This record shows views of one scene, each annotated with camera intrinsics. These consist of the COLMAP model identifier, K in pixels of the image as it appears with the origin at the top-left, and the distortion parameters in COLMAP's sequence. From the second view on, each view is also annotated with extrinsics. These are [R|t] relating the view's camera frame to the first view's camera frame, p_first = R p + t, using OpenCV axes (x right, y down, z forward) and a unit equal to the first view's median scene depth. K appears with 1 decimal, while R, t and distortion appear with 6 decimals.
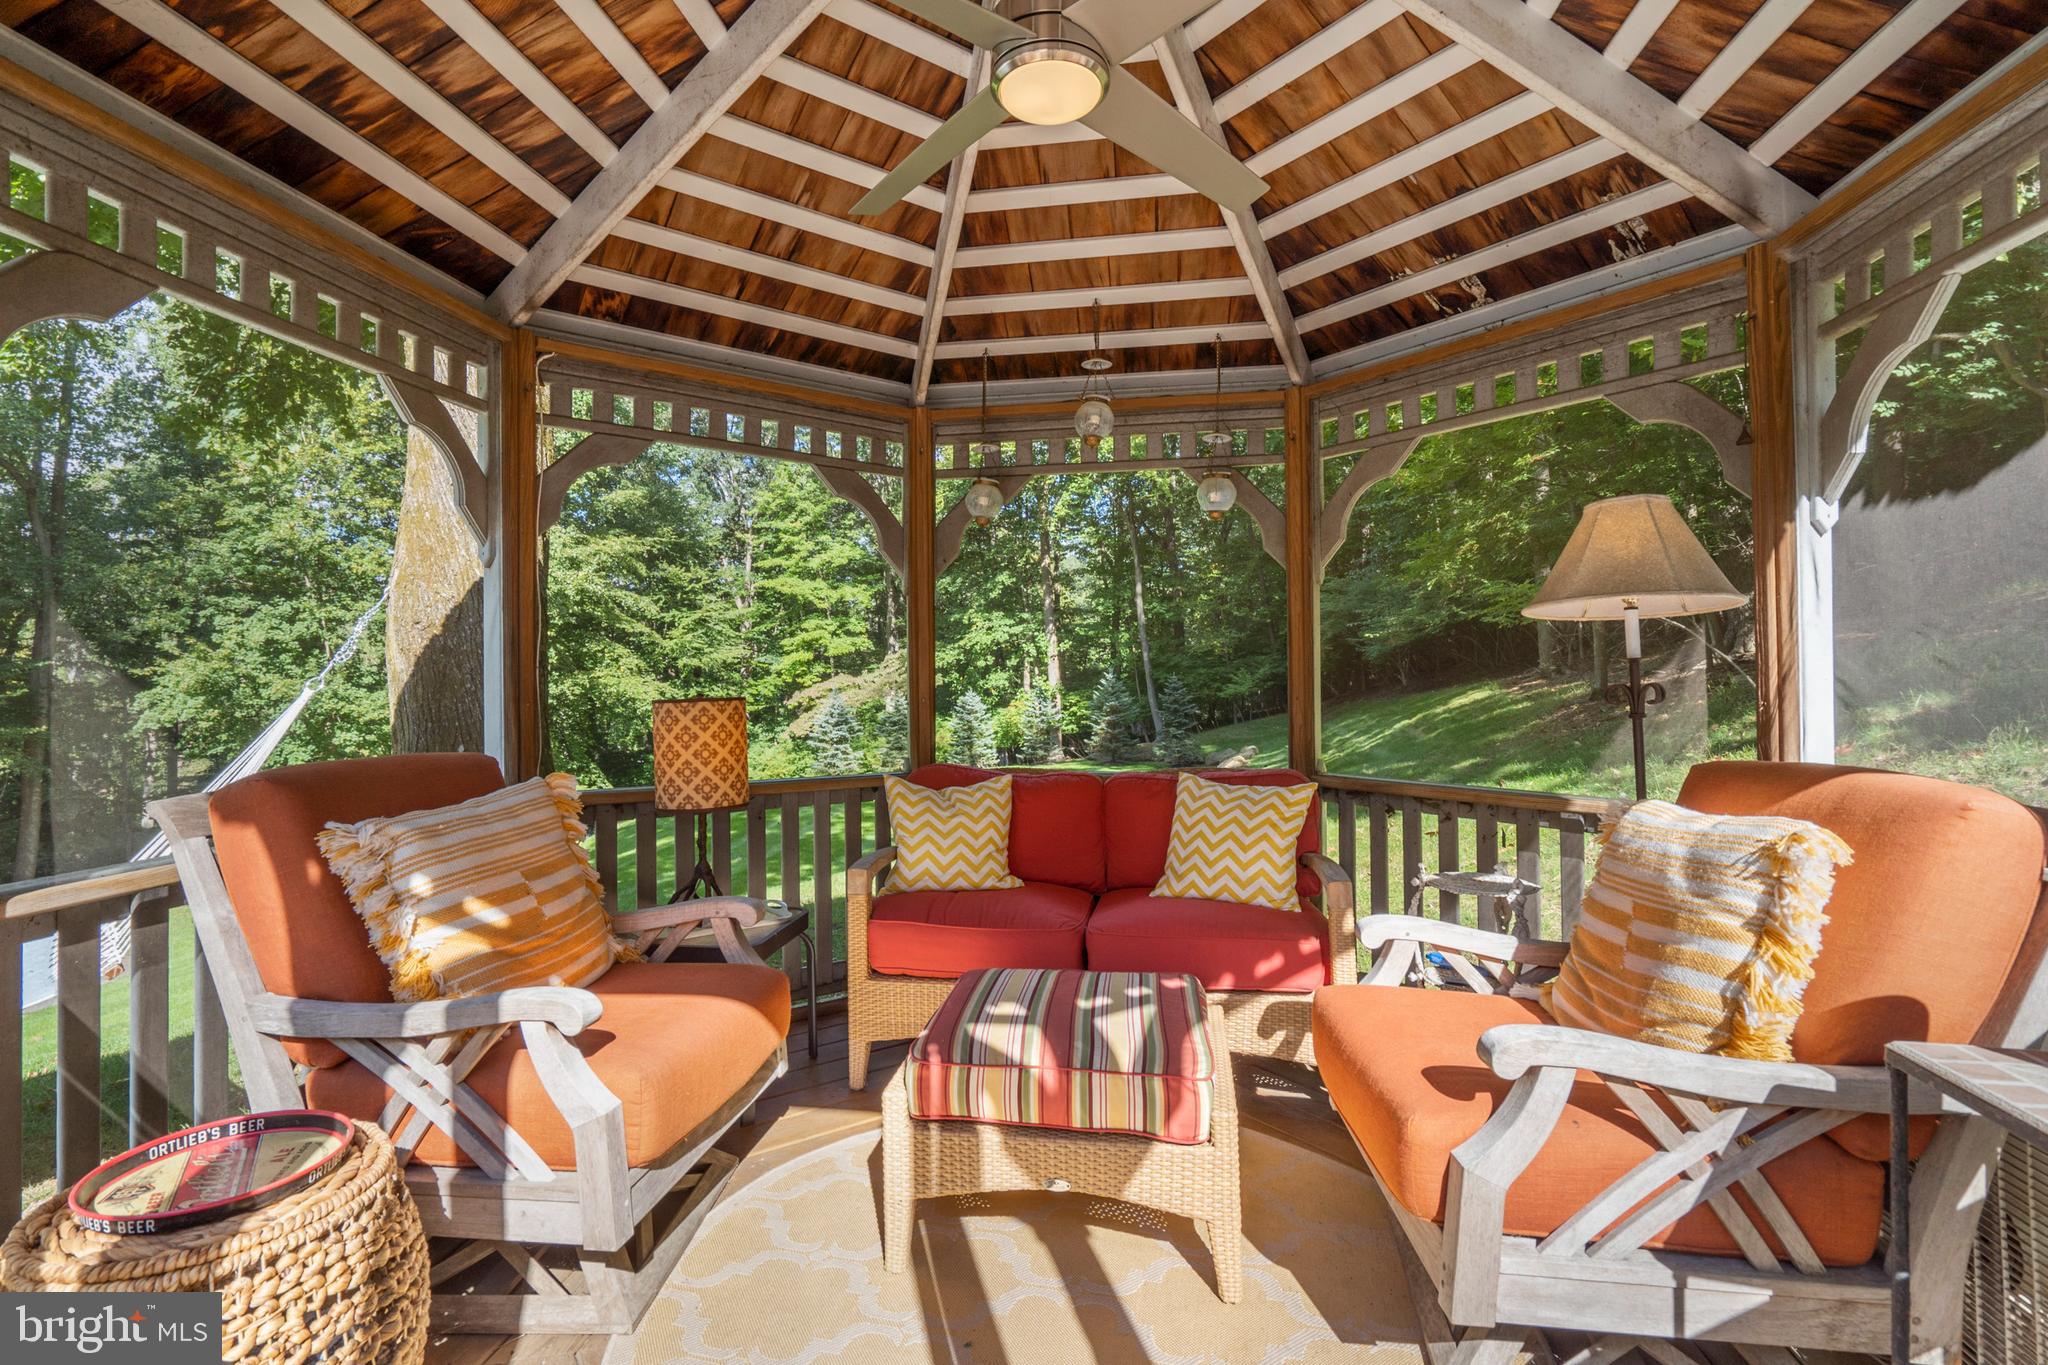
lens RADIAL K [[980.4, 0, 1024.0], [0, 980.4, 682.5], [0, 0, 1]] dist [-0.000032, 0.000376]
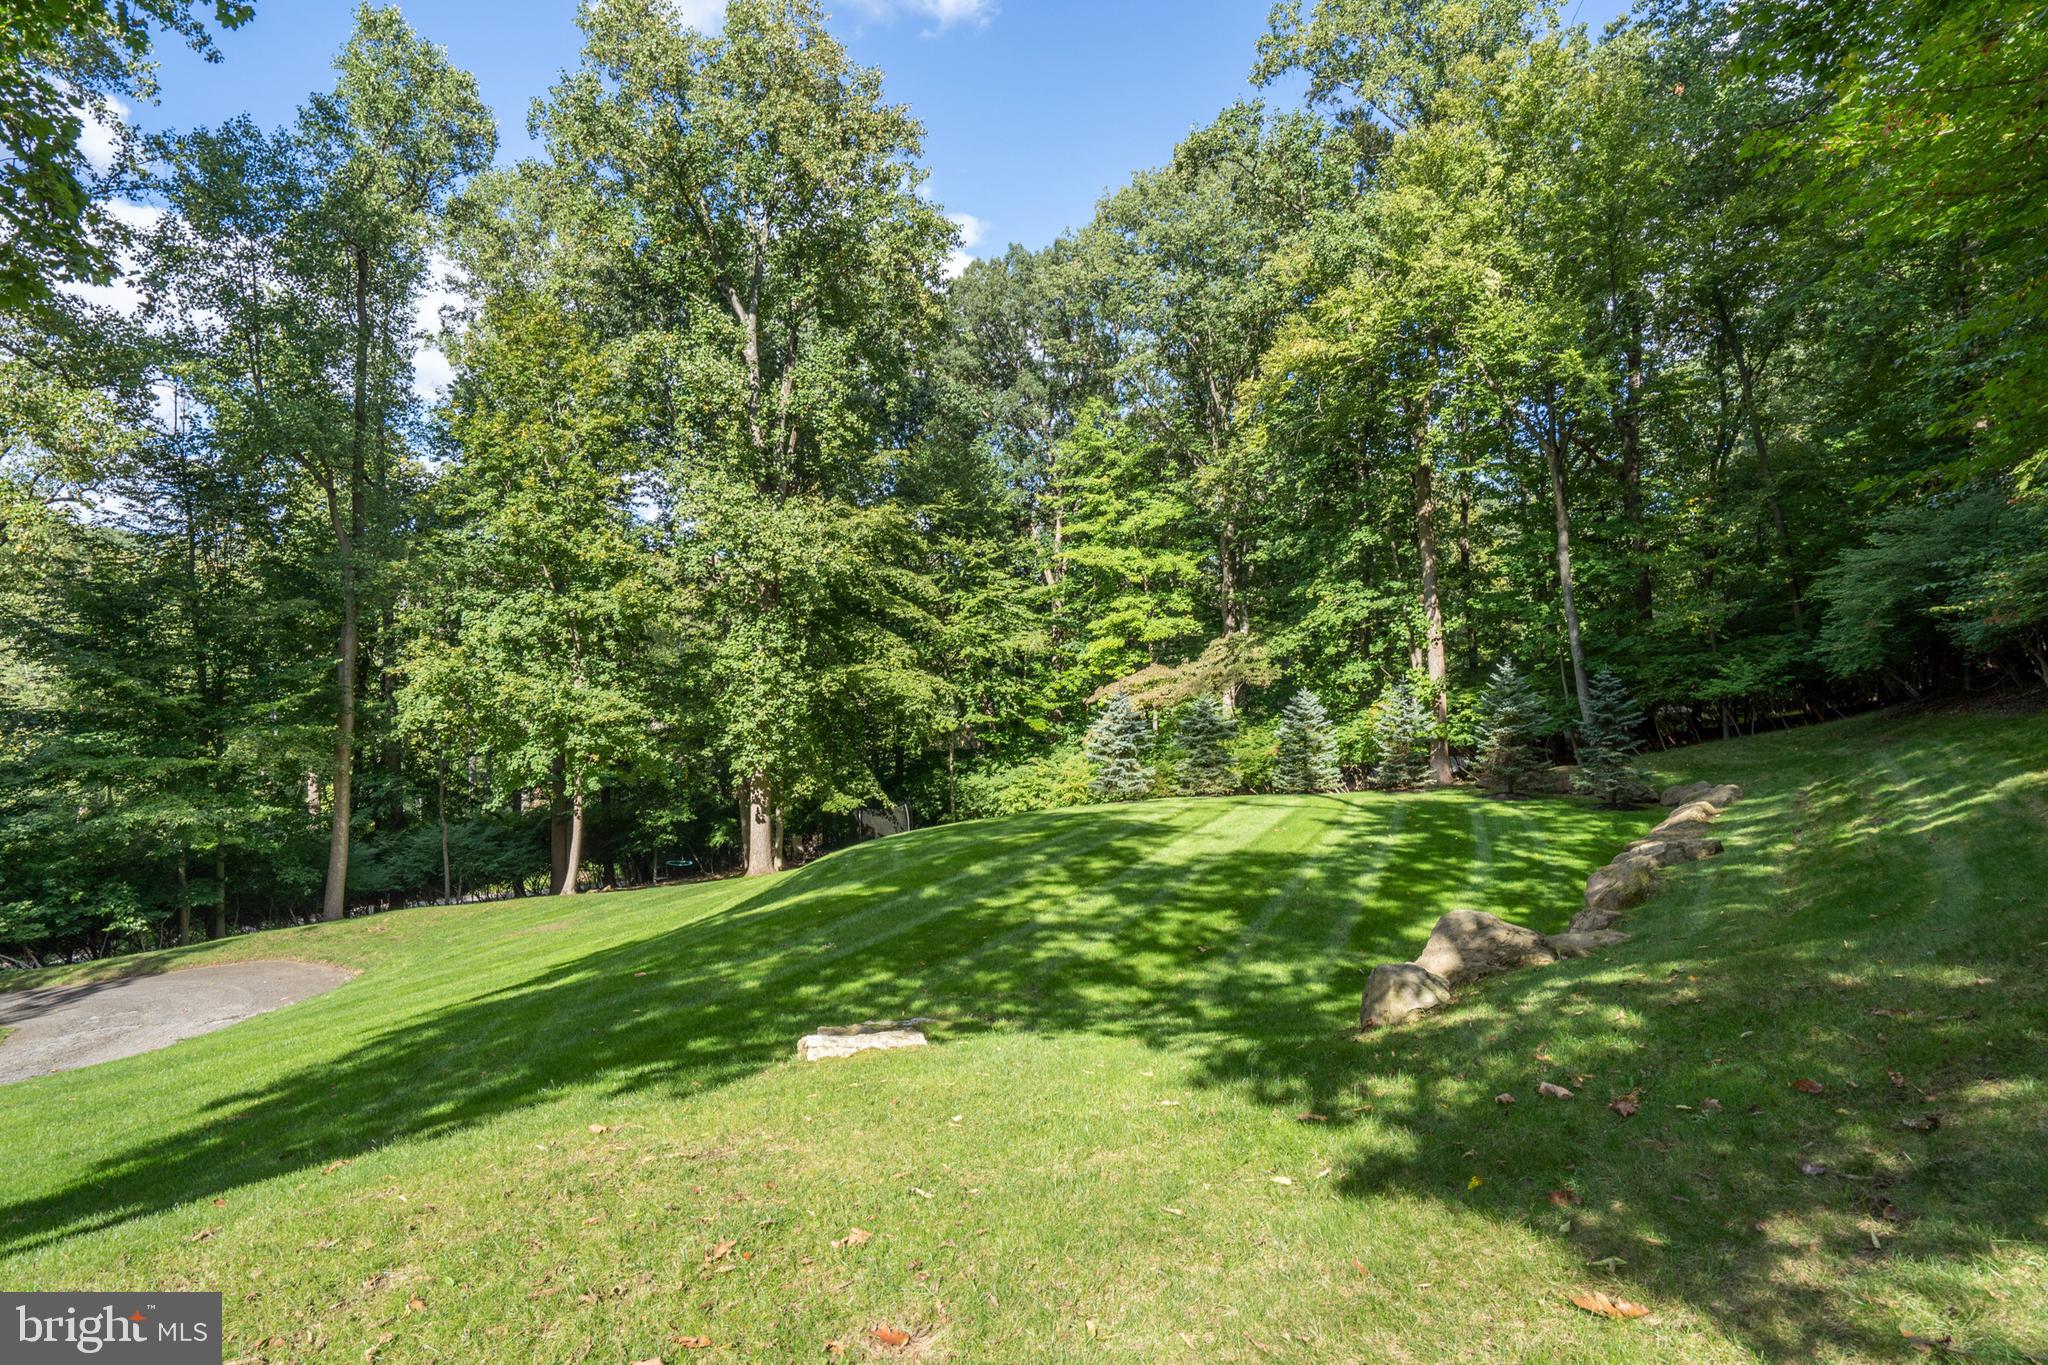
lens RADIAL K [[1120.5, 0, 1024.0], [0, 1120.5, 682.5], [0, 0, 1]] dist [-0.000041, 0.000031]
pose [[0.928448, 0.002453, -0.371454, 0.054502], [0.003295, 0.999884, 0.014838, -0.008140], [0.371447, -0.015000, 0.928333, 0.120030]]
